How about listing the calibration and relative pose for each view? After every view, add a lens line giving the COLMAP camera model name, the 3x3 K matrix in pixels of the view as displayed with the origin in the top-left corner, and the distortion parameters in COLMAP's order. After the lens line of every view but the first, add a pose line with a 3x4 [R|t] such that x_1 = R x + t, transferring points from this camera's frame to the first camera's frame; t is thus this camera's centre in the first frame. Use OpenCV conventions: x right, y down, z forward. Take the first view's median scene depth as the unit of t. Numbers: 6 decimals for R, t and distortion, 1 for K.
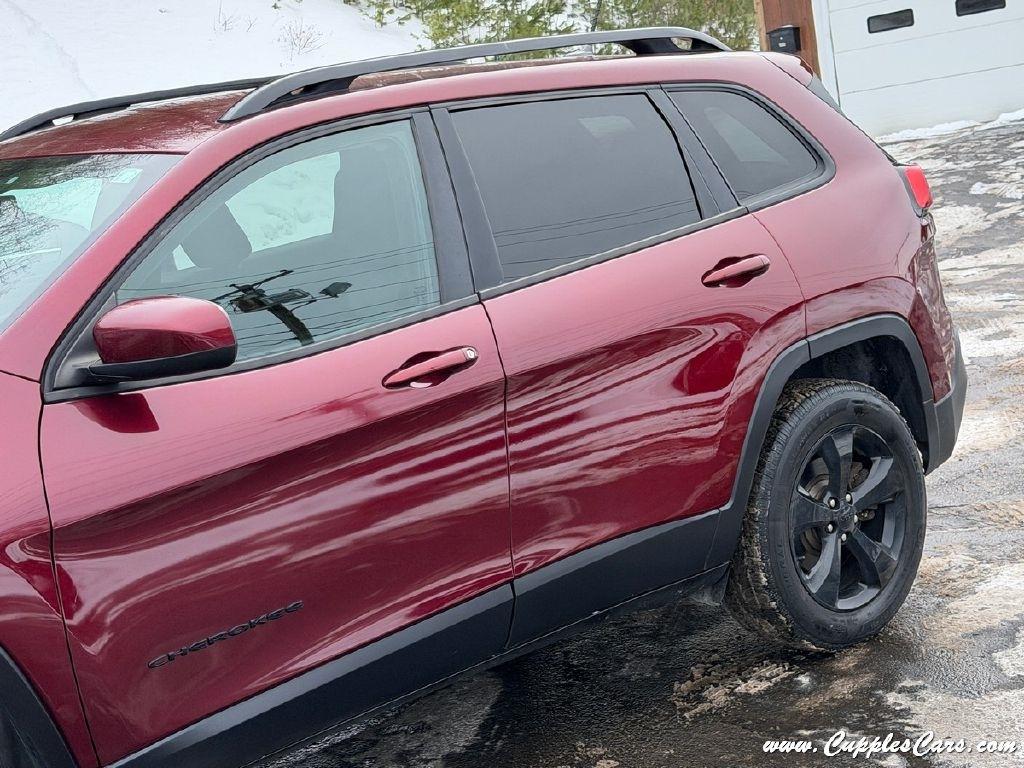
lens RADIAL K [[1650.6, 0, 512.0], [0, 1650.6, 384.0], [0, 0, 1]] dist [0.172500, -0.234606]
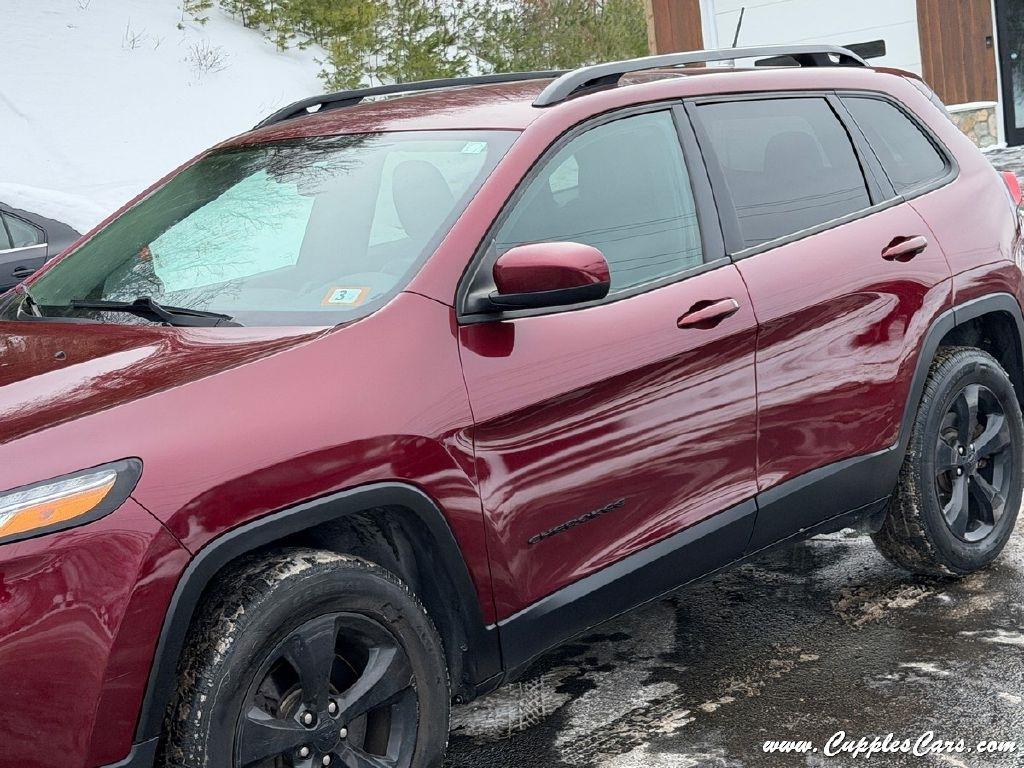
lens RADIAL K [[1650.6, 0, 512.0], [0, 1650.6, 384.0], [0, 0, 1]] dist [0.172500, -0.234606]
pose [[0.994939, 0.016618, 0.099096, -0.244735], [-0.014597, 0.999671, -0.021093, 0.054702], [-0.099414, 0.019539, 0.994854, -0.148093]]
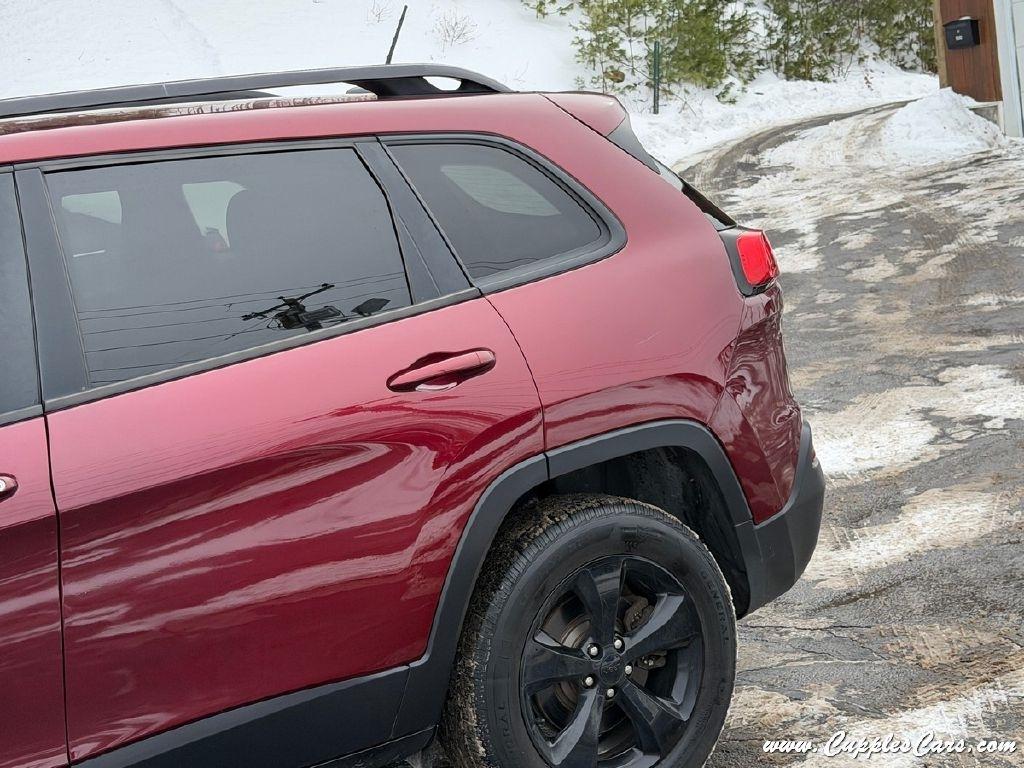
lens RADIAL K [[1675.1, 0, 512.0], [0, 1675.1, 384.0], [0, 0, 1]] dist [0.148728, -0.115644]
pose [[0.990882, 0.033055, -0.130613, 0.259526], [-0.032223, 0.999445, 0.008478, -0.065499], [0.130820, -0.004192, 0.991397, 0.180794]]
